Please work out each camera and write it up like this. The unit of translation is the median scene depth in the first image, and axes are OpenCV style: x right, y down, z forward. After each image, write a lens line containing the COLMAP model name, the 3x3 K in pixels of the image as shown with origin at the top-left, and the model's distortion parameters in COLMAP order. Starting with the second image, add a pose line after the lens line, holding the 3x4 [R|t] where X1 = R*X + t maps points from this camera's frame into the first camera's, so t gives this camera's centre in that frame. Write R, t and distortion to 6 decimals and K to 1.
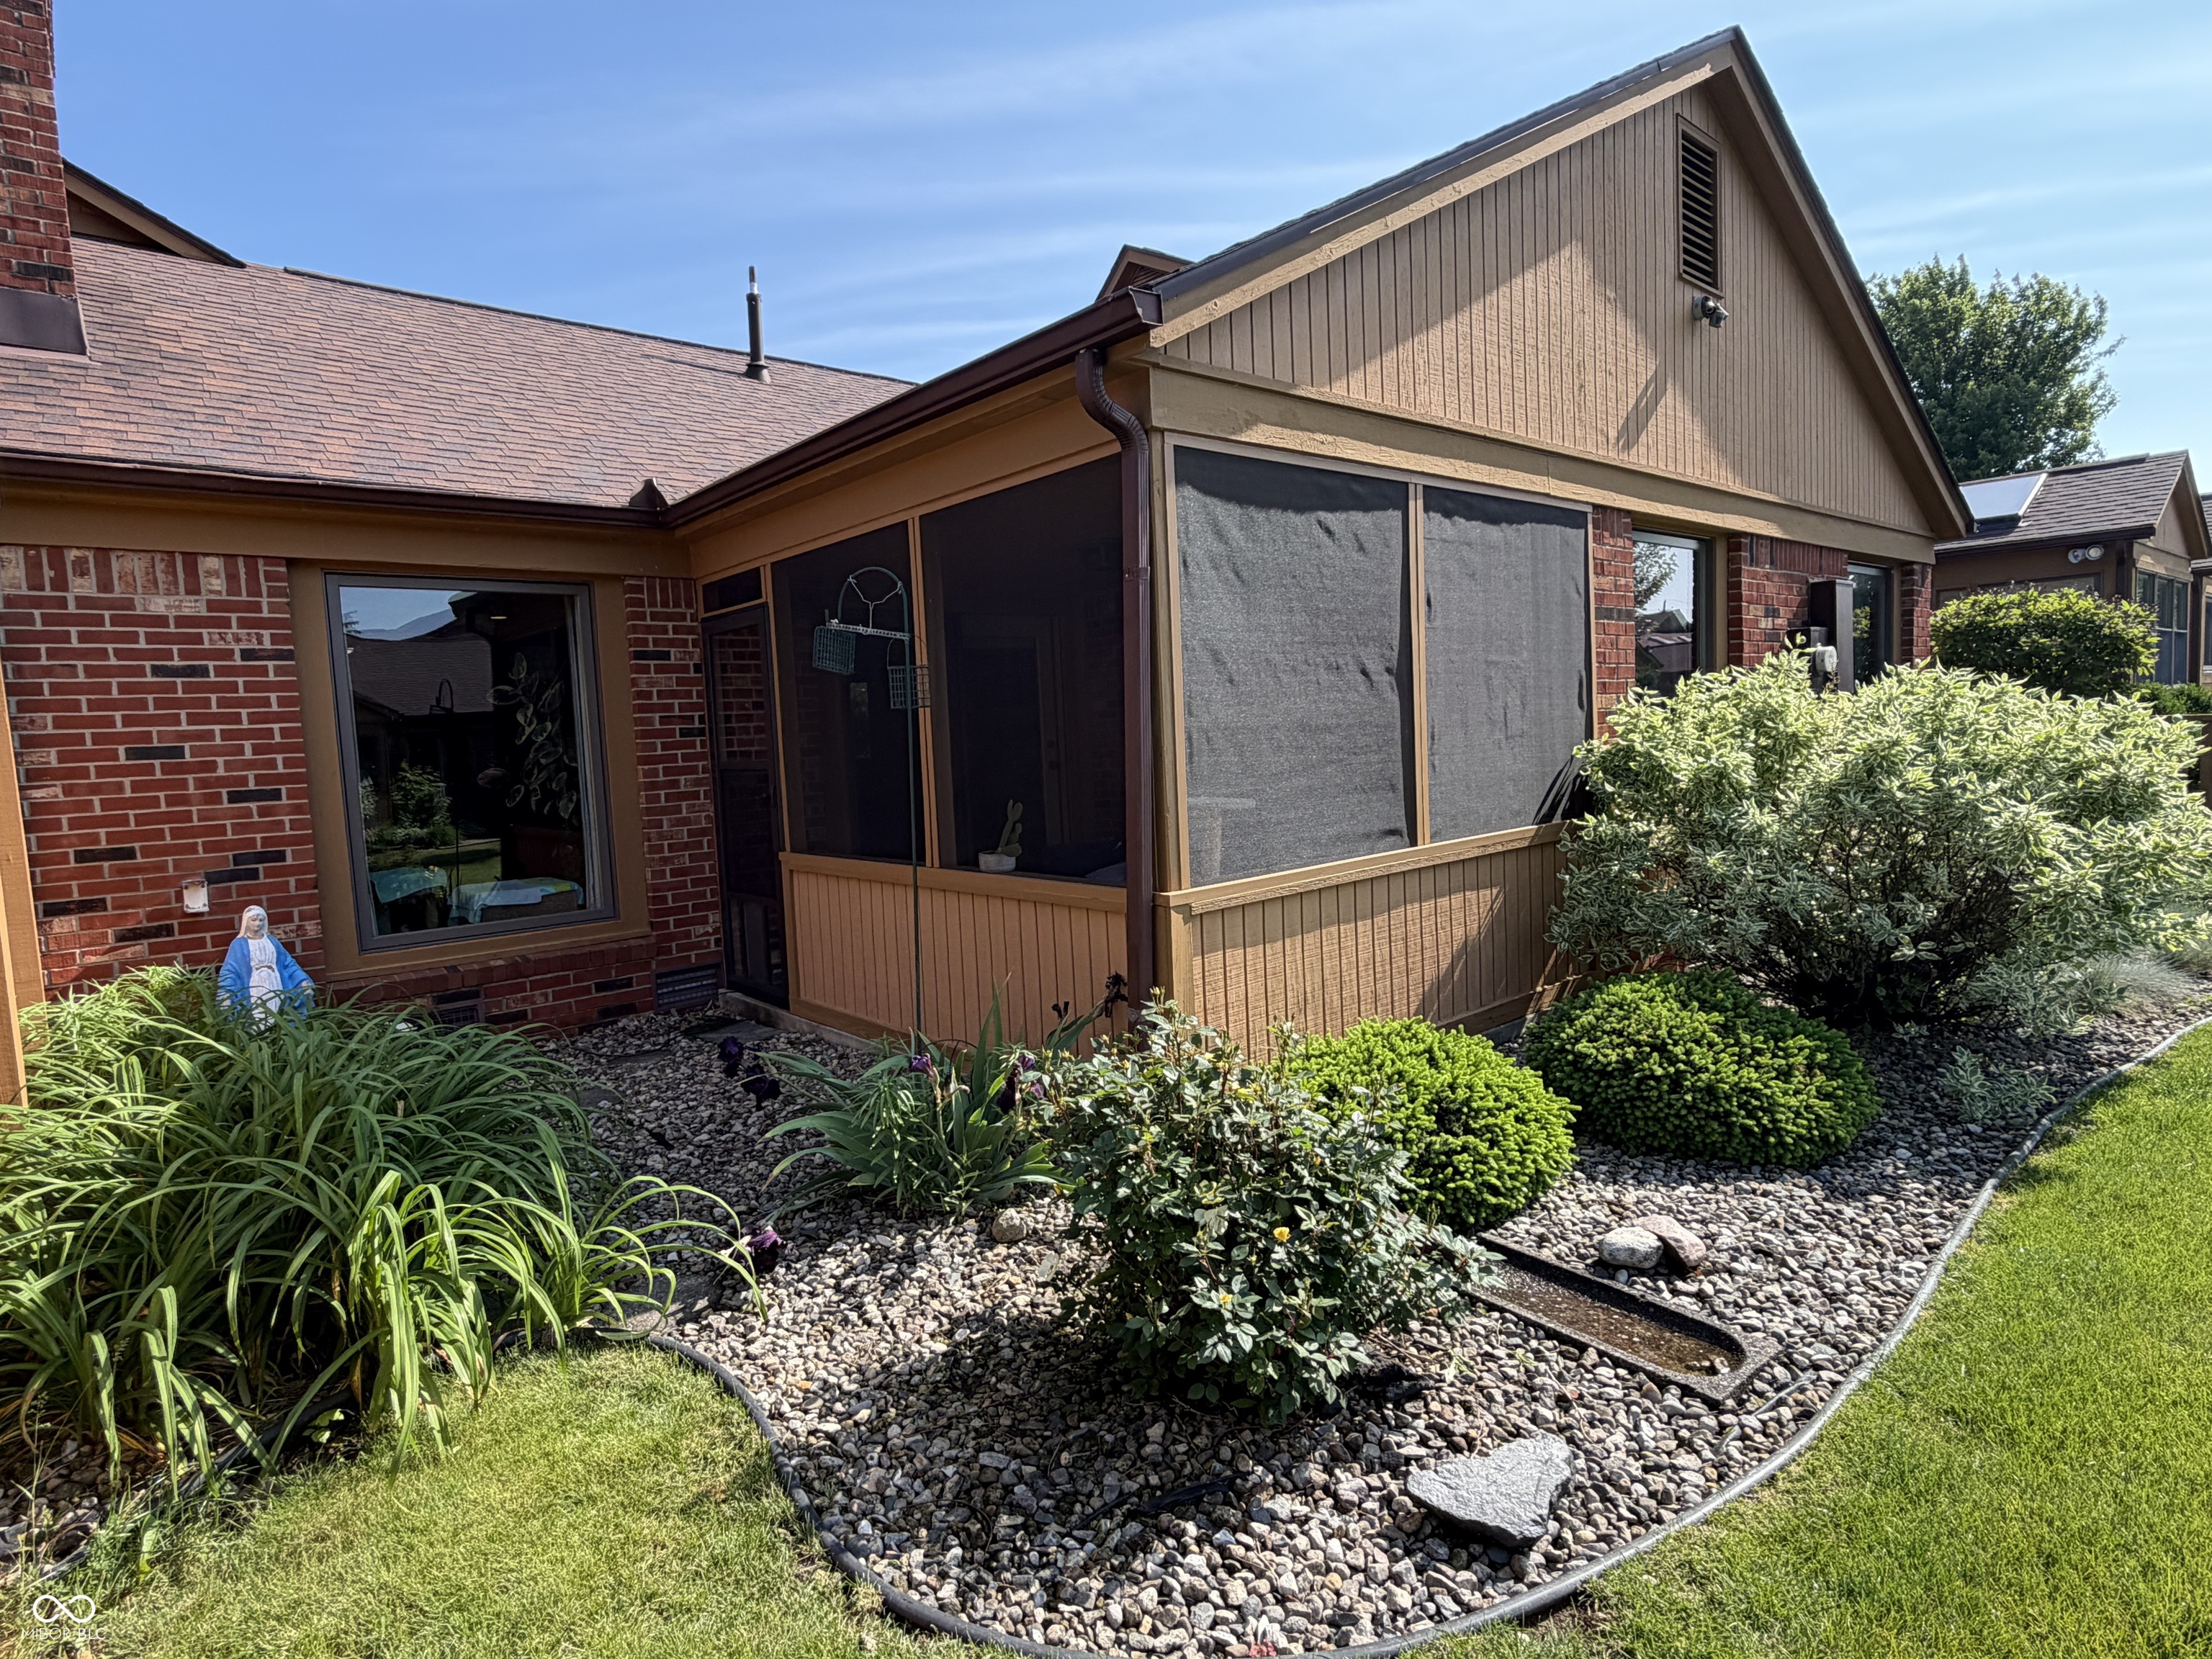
lens RADIAL K [[1171.6, 0, 1107.6], [0, 1171.6, 828.5], [0, 0, 1]] dist [-0.001223, 0.000061]
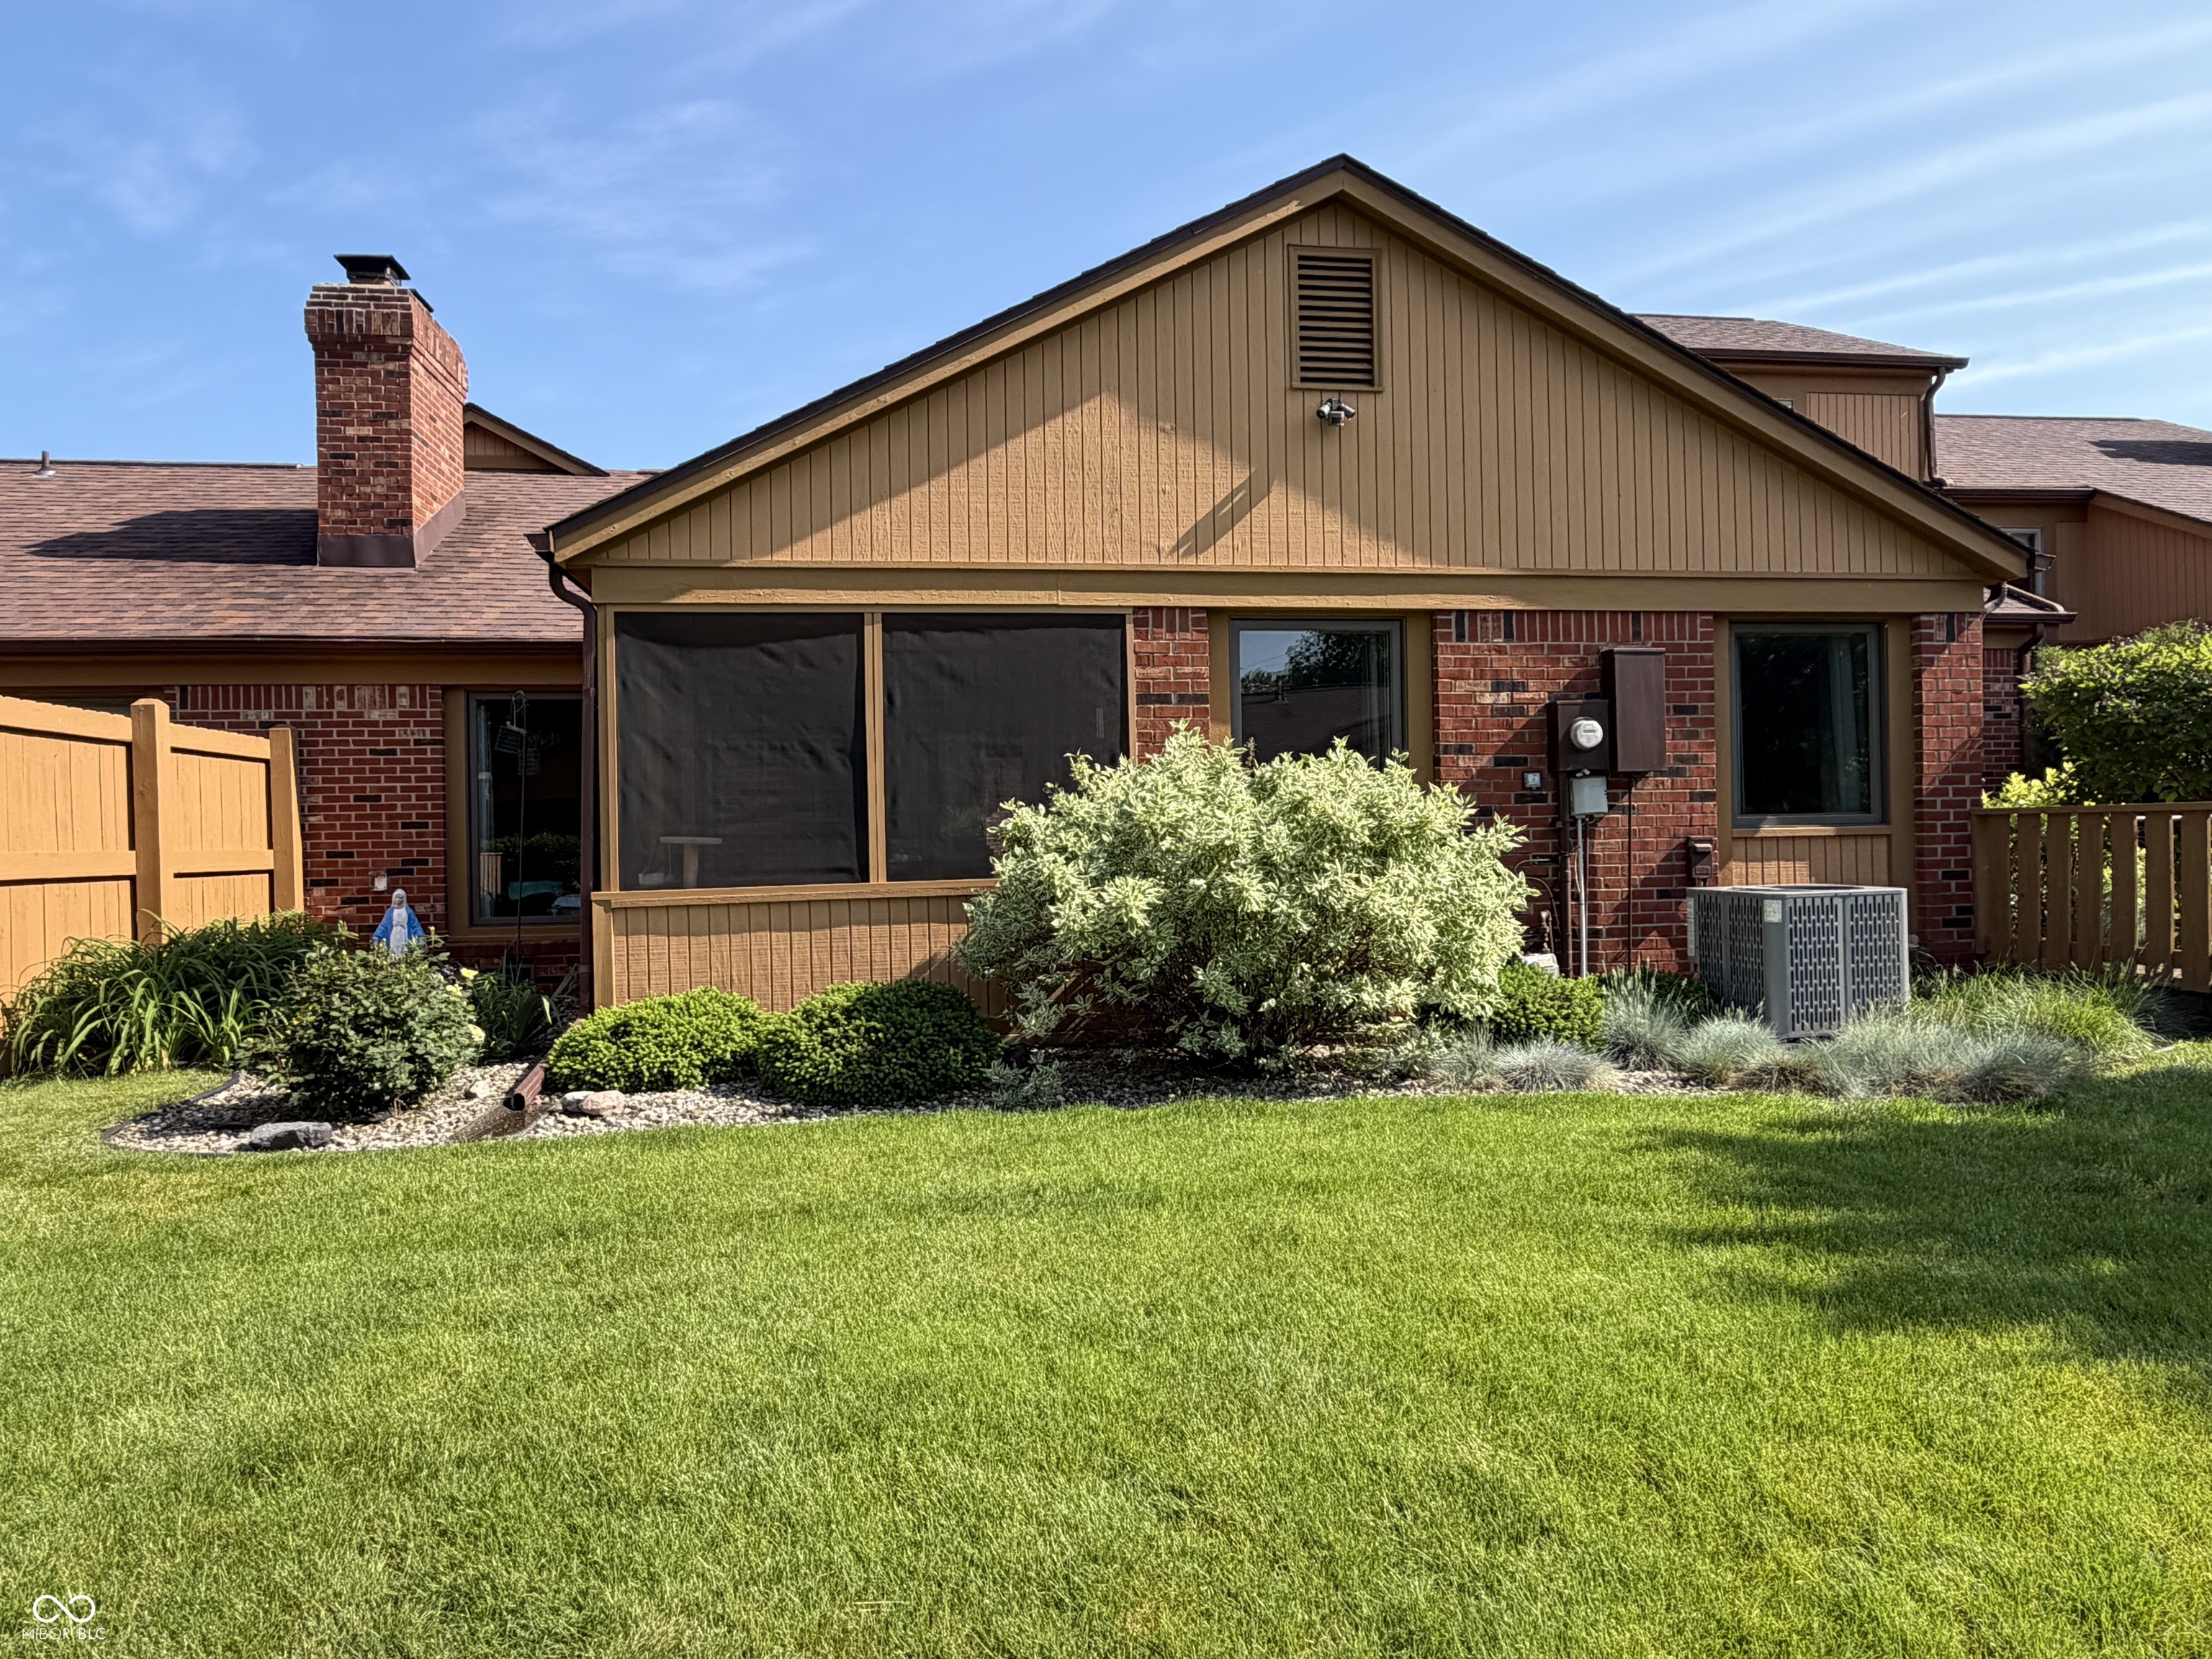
lens RADIAL K [[1361.0, 0, 1113.0], [0, 1361.0, 840.7], [0, 0, 1]] dist [-0.001518, 0.002982]
pose [[0.853322, 0.032154, -0.520391, 1.195694], [-0.064409, 0.996952, -0.044016, 0.016291], [0.517390, 0.071078, 0.852793, -0.155734]]
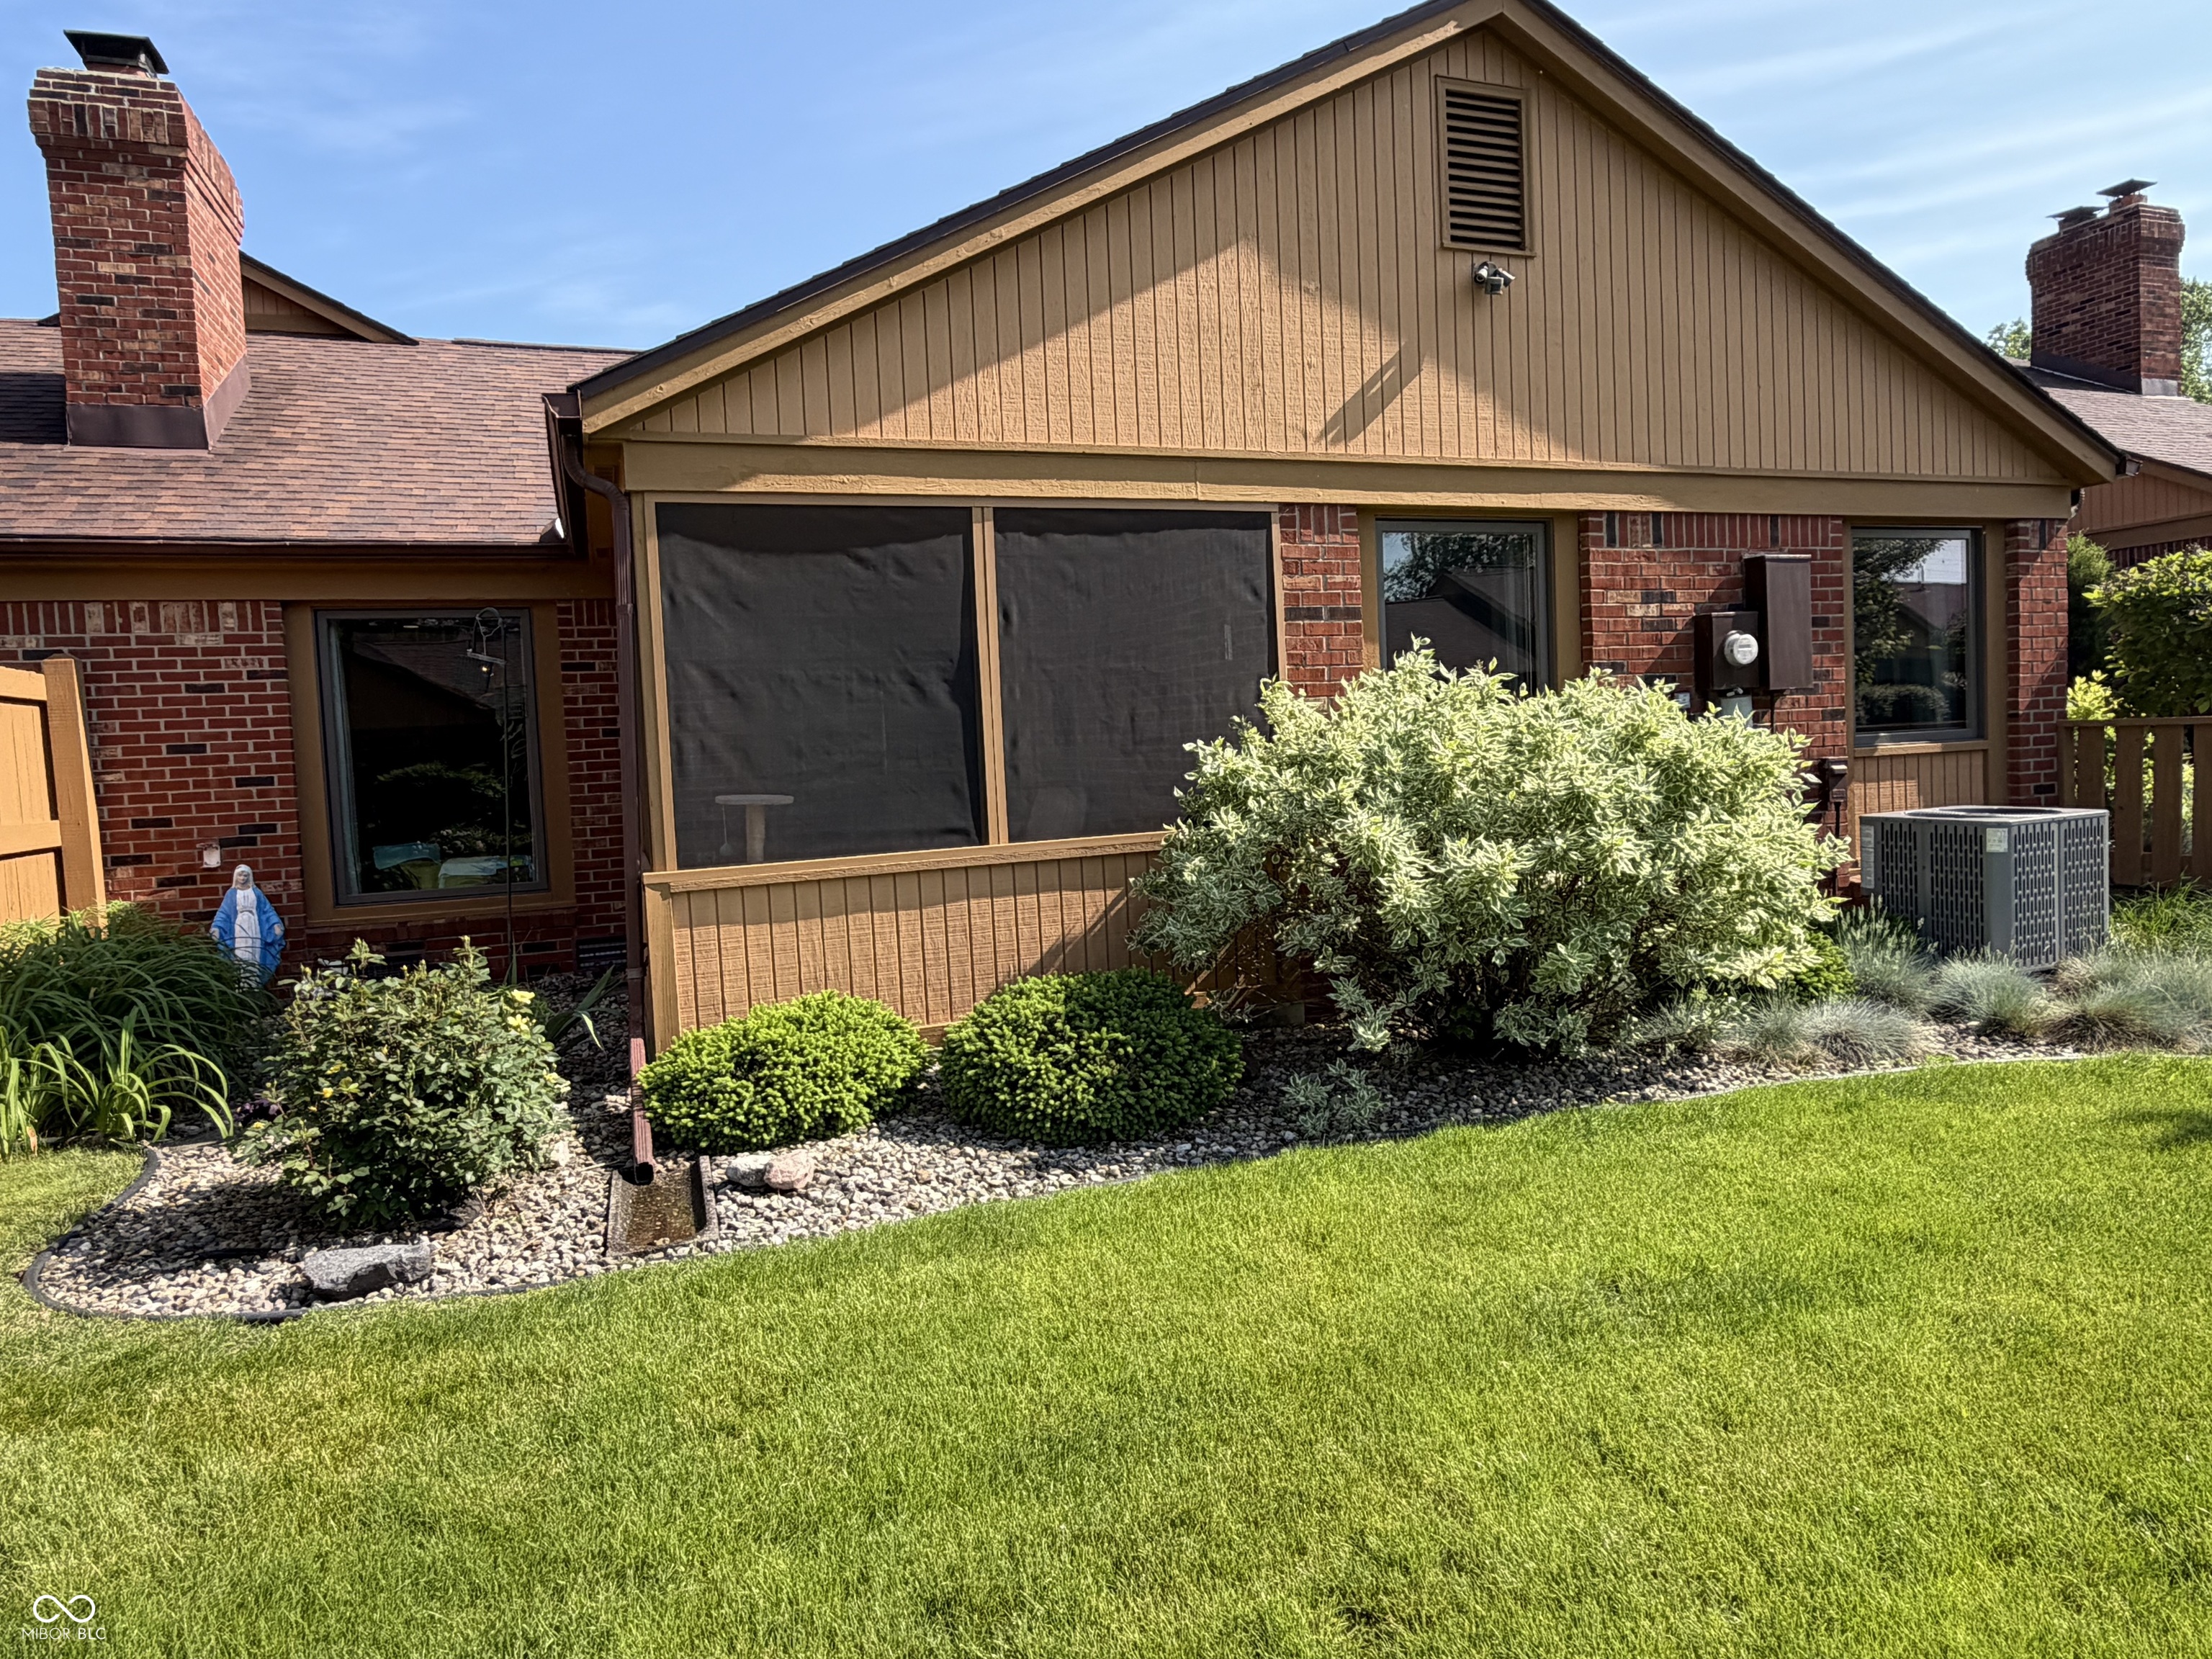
lens RADIAL K [[1361.0, 0, 1117.4], [0, 1361.0, 820.5], [0, 0, 1]] dist [-0.001518, 0.002982]
pose [[0.940229, 0.024635, -0.339651, 0.733572], [-0.027912, 0.999599, -0.004764, -0.004335], [0.339398, 0.013960, 0.940539, -0.115013]]
